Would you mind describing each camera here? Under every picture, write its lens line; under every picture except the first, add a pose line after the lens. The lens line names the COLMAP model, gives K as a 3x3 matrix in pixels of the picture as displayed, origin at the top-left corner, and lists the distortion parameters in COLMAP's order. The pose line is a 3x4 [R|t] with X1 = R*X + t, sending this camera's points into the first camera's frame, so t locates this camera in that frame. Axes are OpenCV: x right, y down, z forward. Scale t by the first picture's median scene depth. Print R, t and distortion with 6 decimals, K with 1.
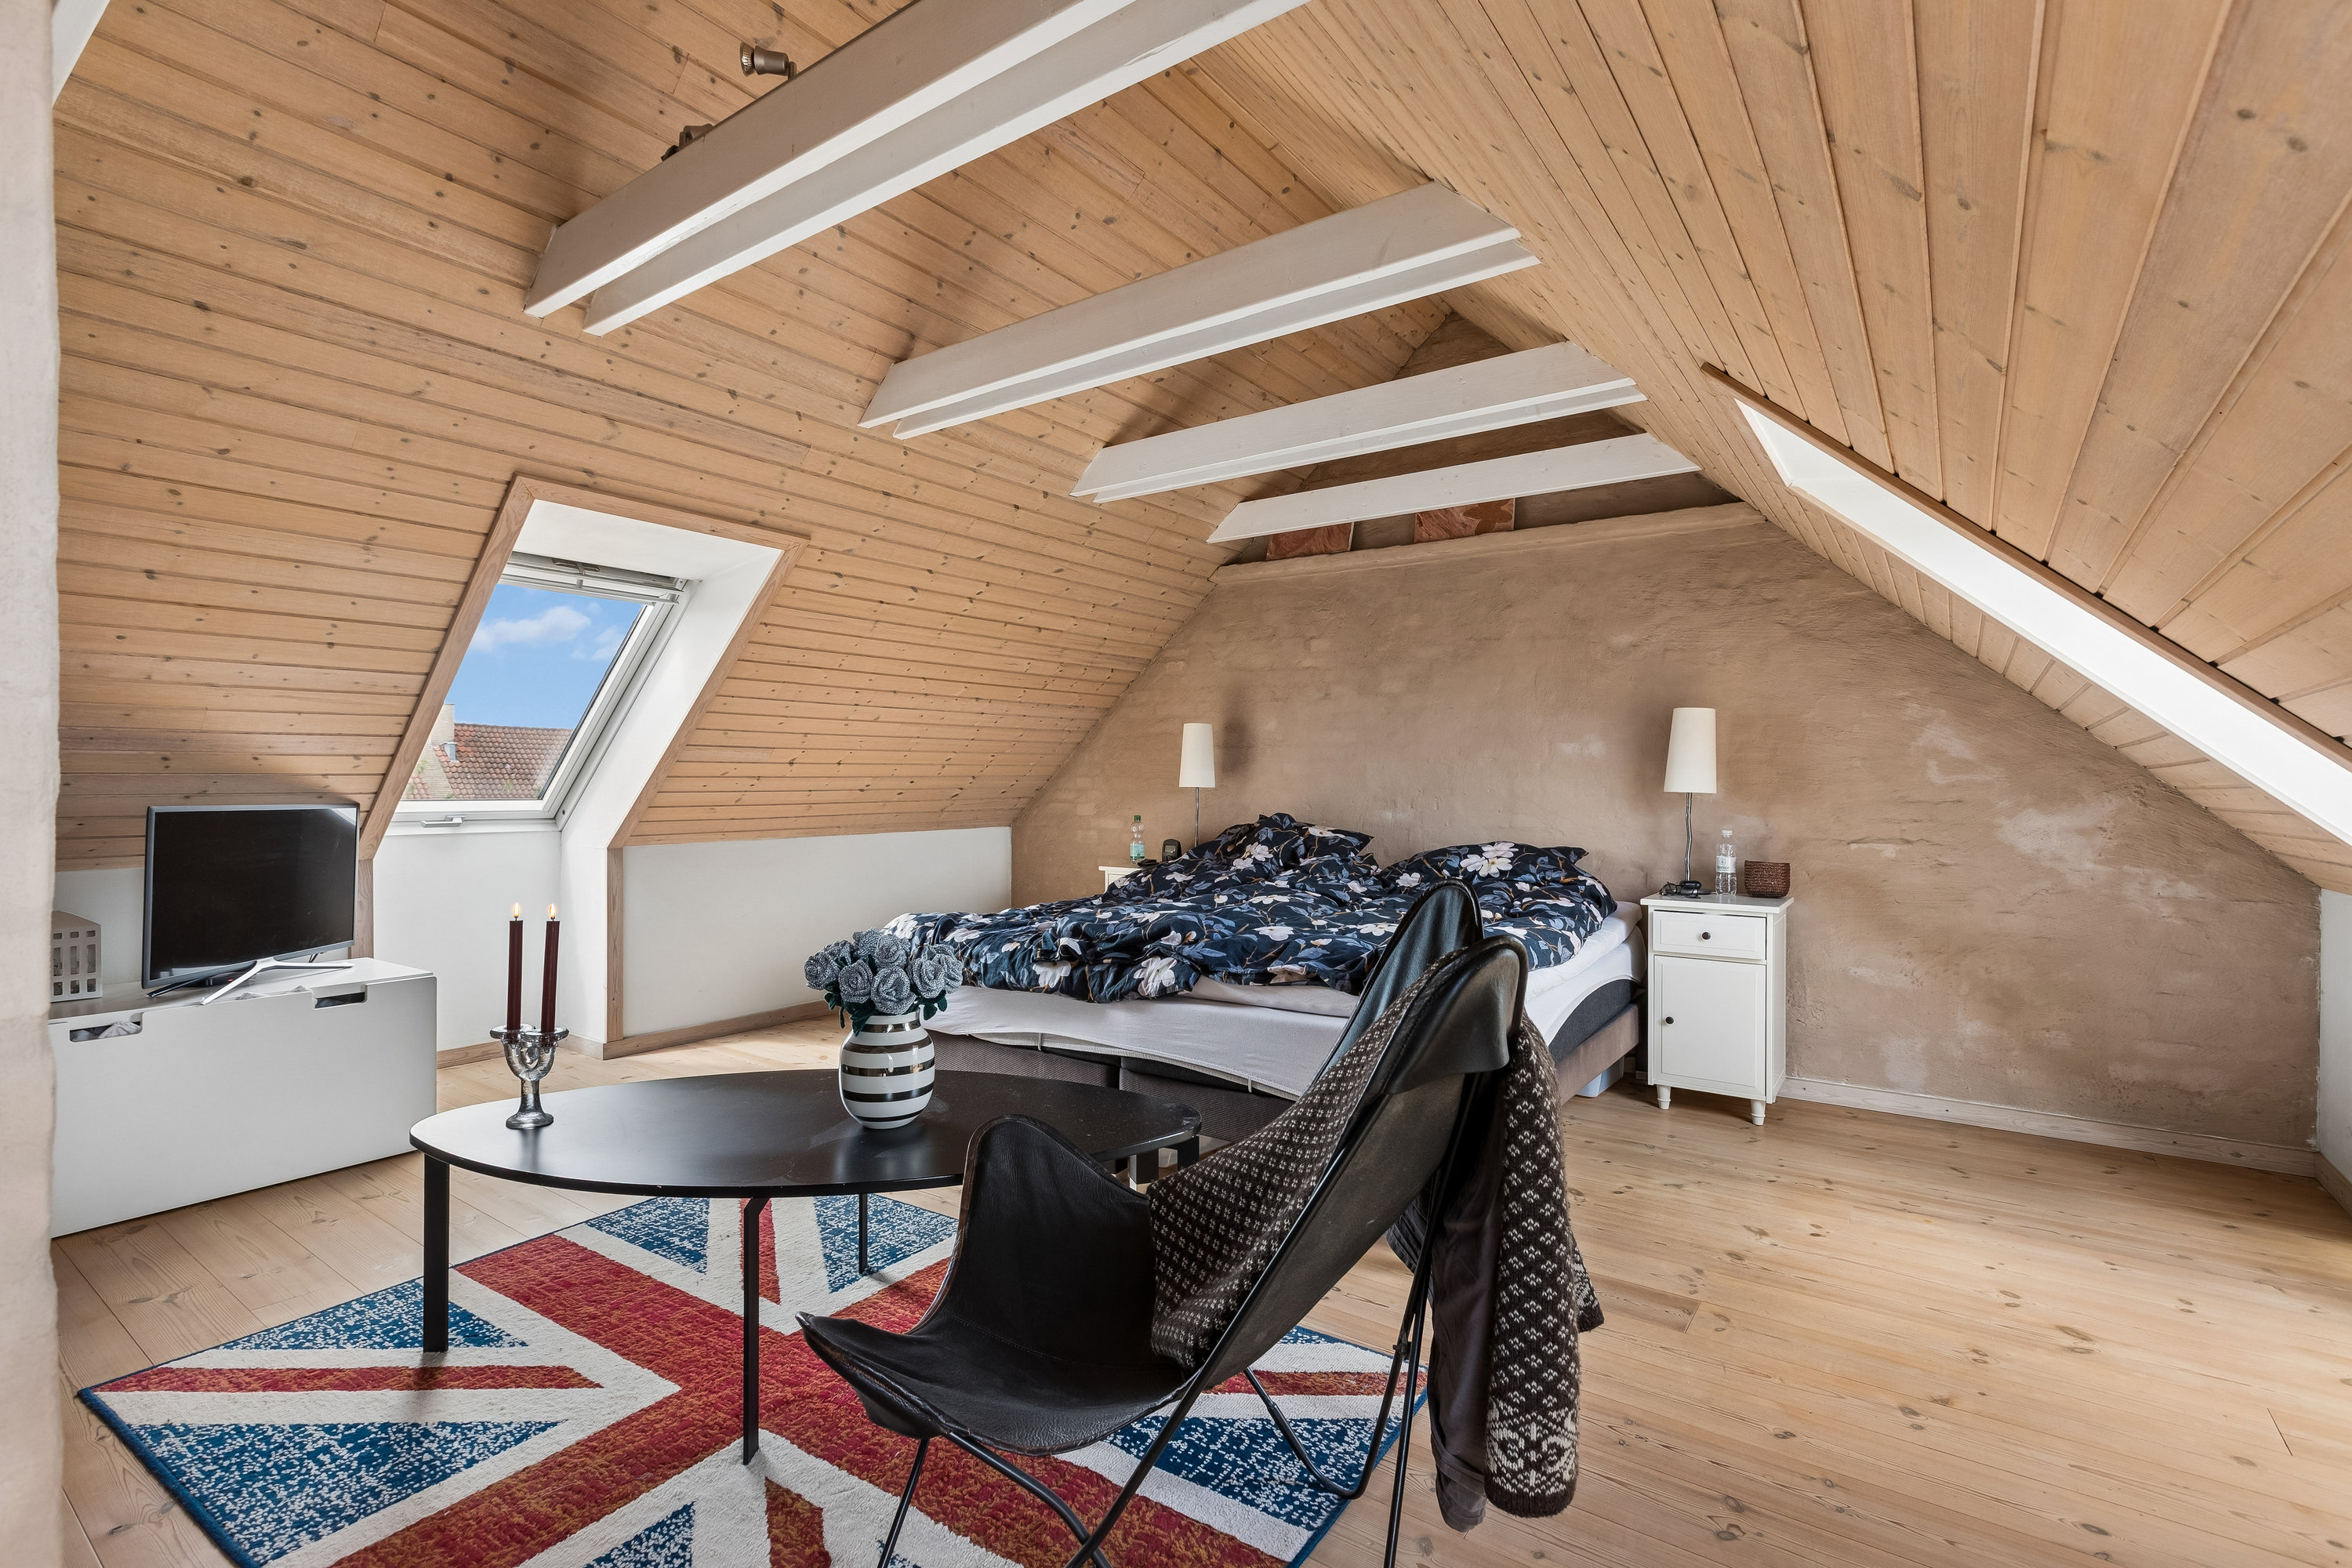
lens RADIAL K [[1075.9, 0, 1200.7], [0, 1075.9, 801.5], [0, 0, 1]] dist [0.003607, 0.000644]
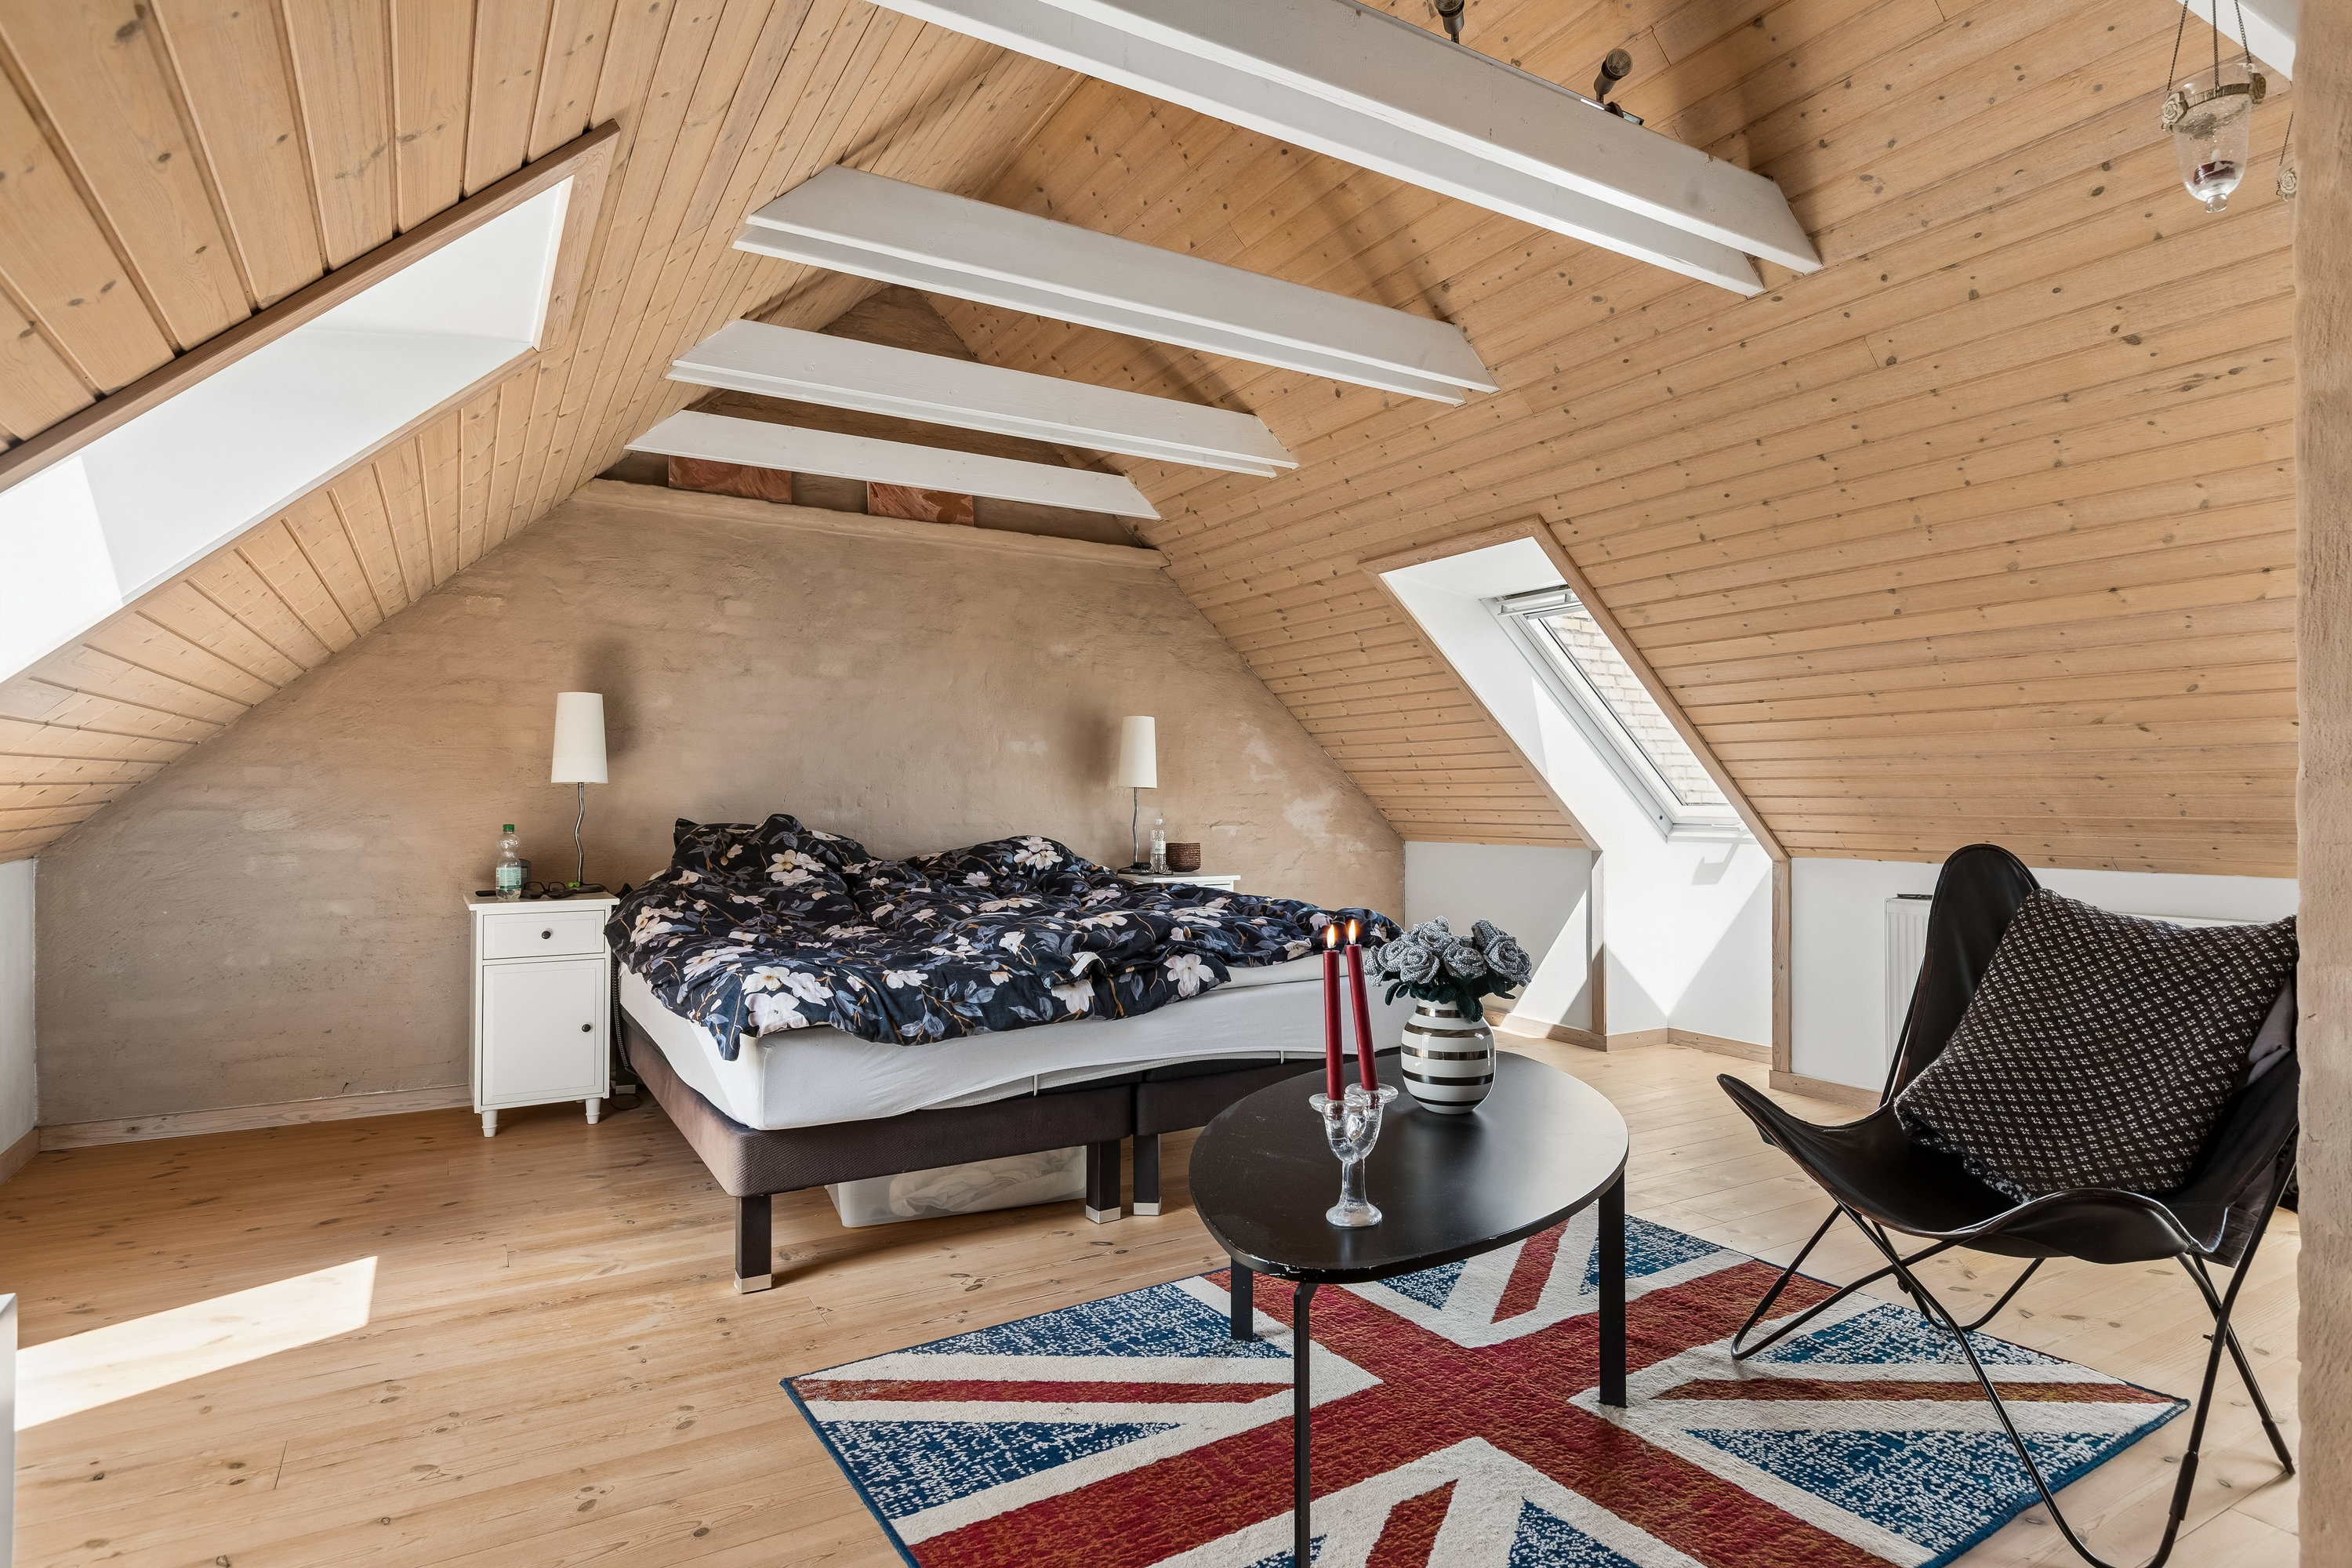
lens RADIAL K [[1240.4, 0, 1179.1], [0, 1240.4, 793.7], [0, 0, 1]] dist [-0.002723, 0.000600]
pose [[0.413887, -0.003424, 0.910322, -0.777355], [0.014388, 0.999893, -0.002780, 0.002698], [-0.910214, 0.014248, 0.413892, 0.401600]]
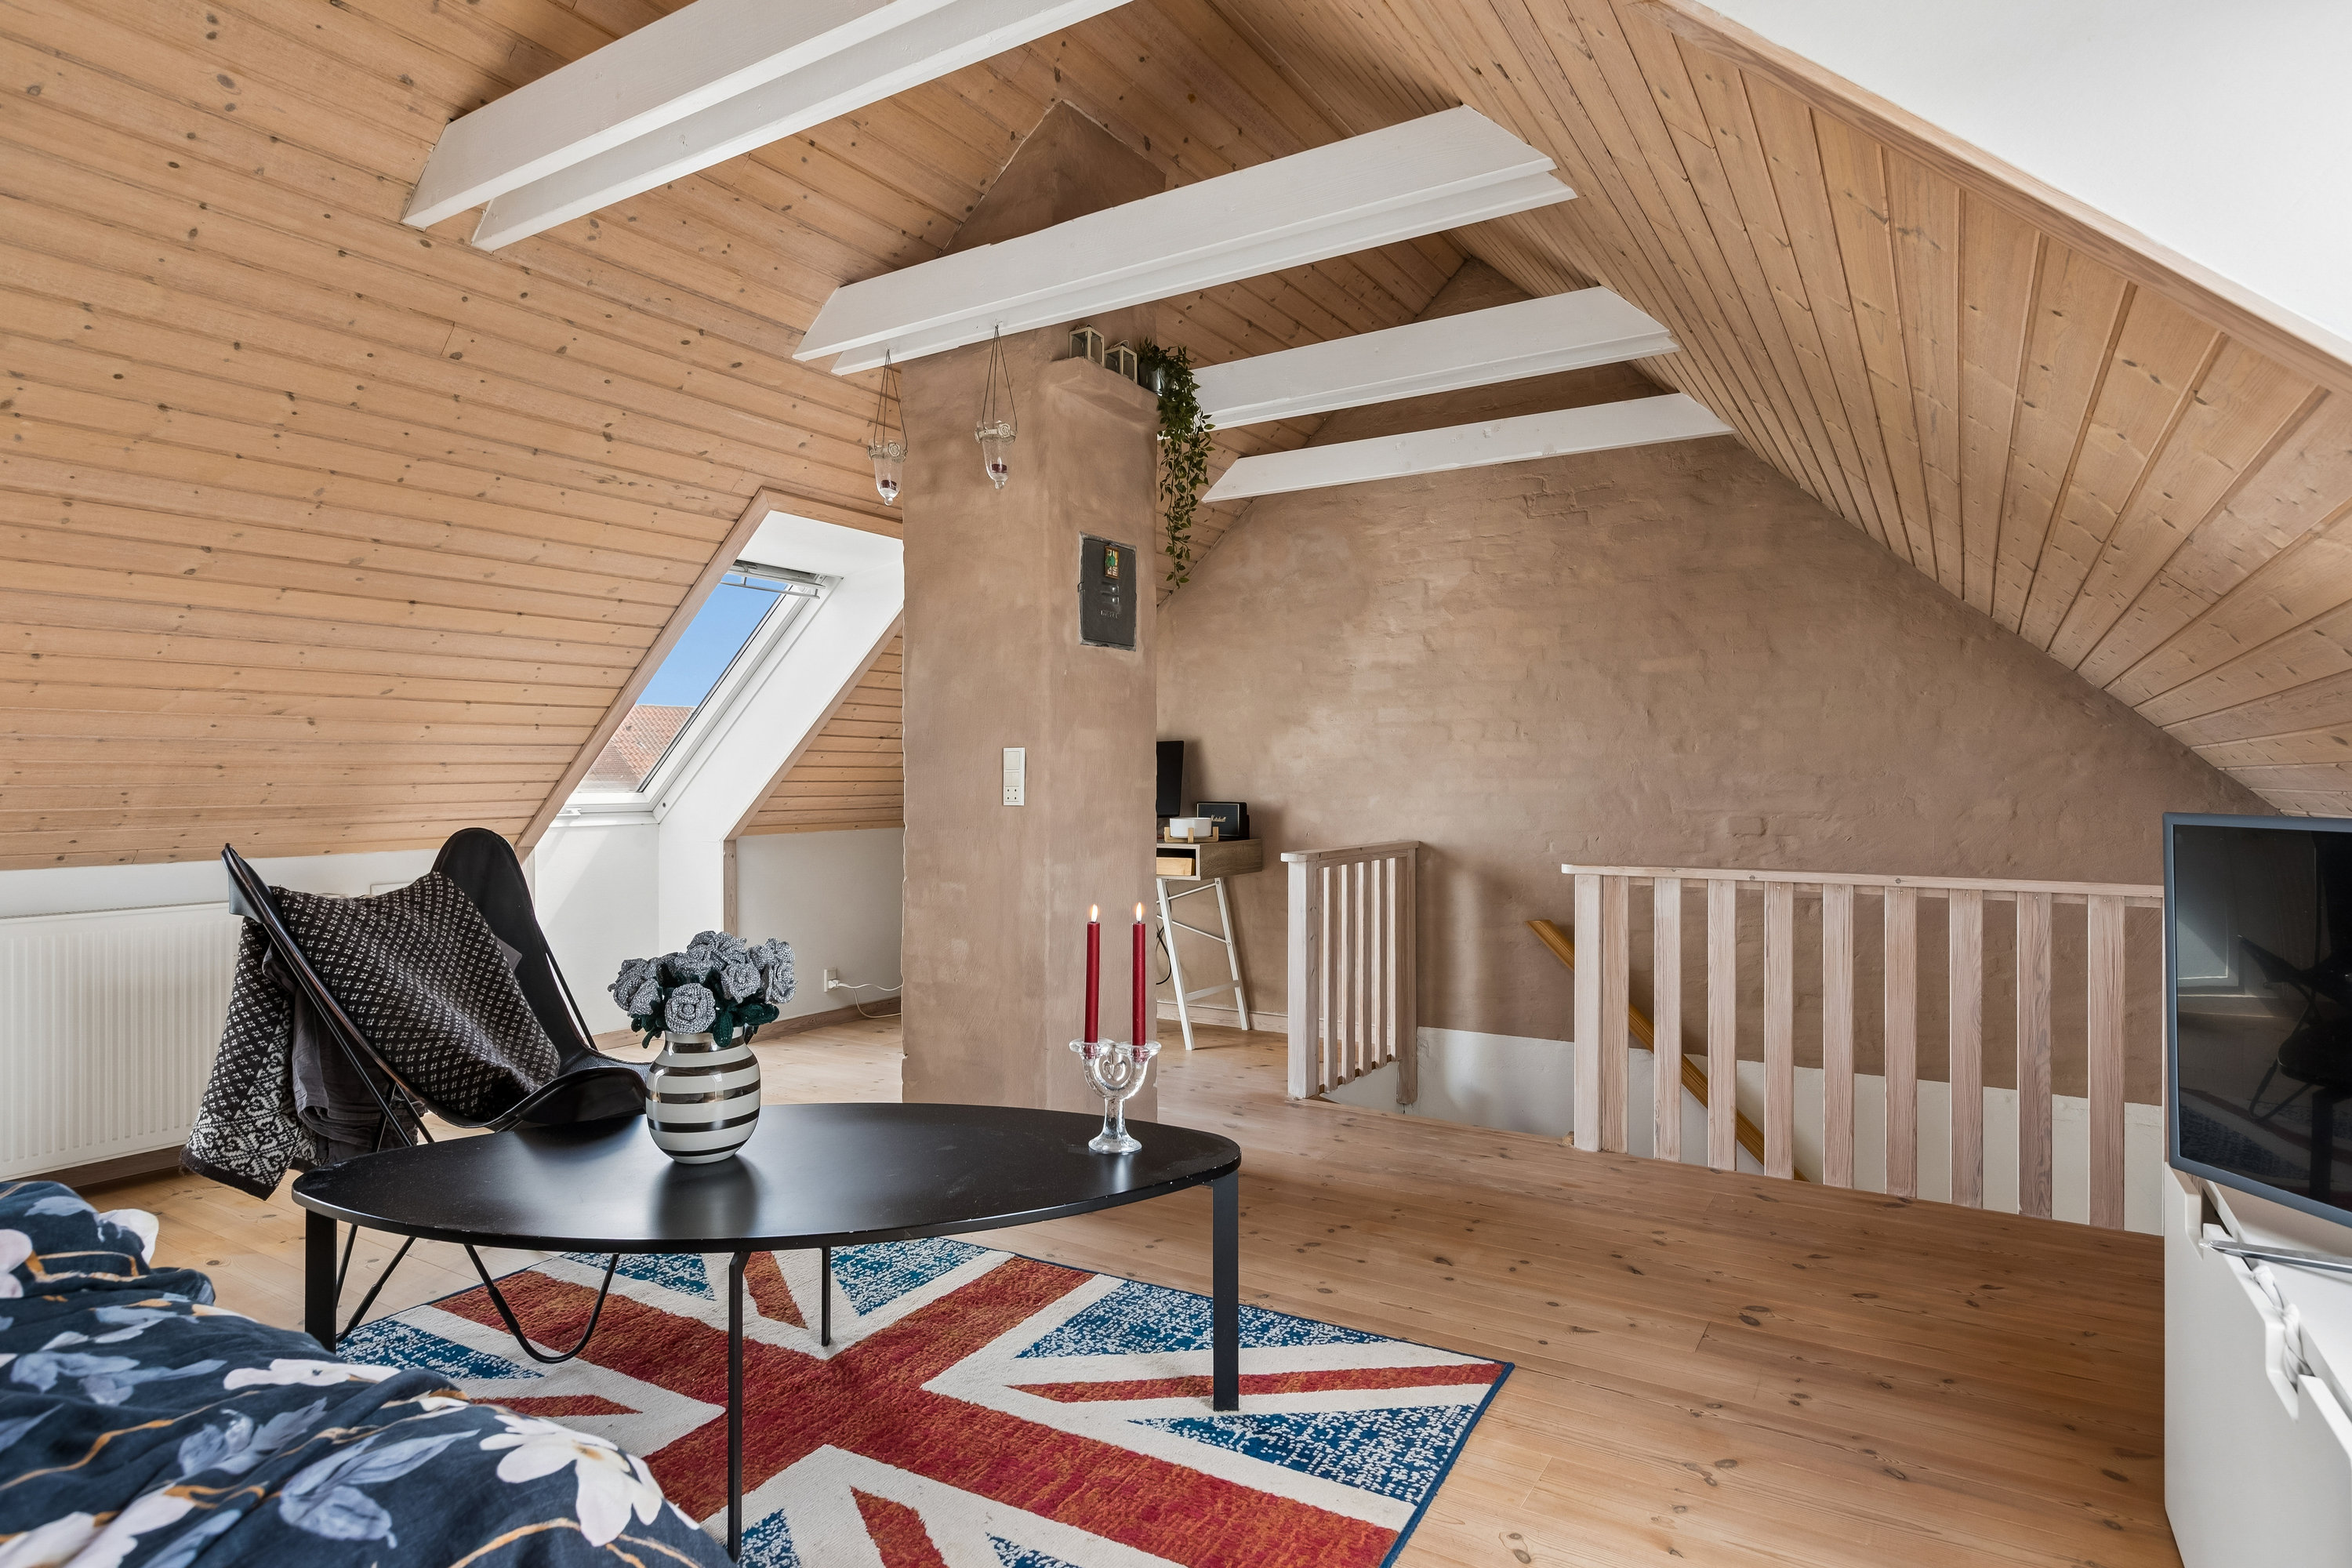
lens RADIAL K [[1262.9, 0, 1214.4], [0, 1262.9, 770.3], [0, 0, 1]] dist [-0.012869, 0.000250]
pose [[-0.997303, -0.006767, -0.073082, -0.335640], [-0.007292, 0.999949, 0.006929, -0.010871], [0.073032, 0.007443, -0.997302, 1.092184]]
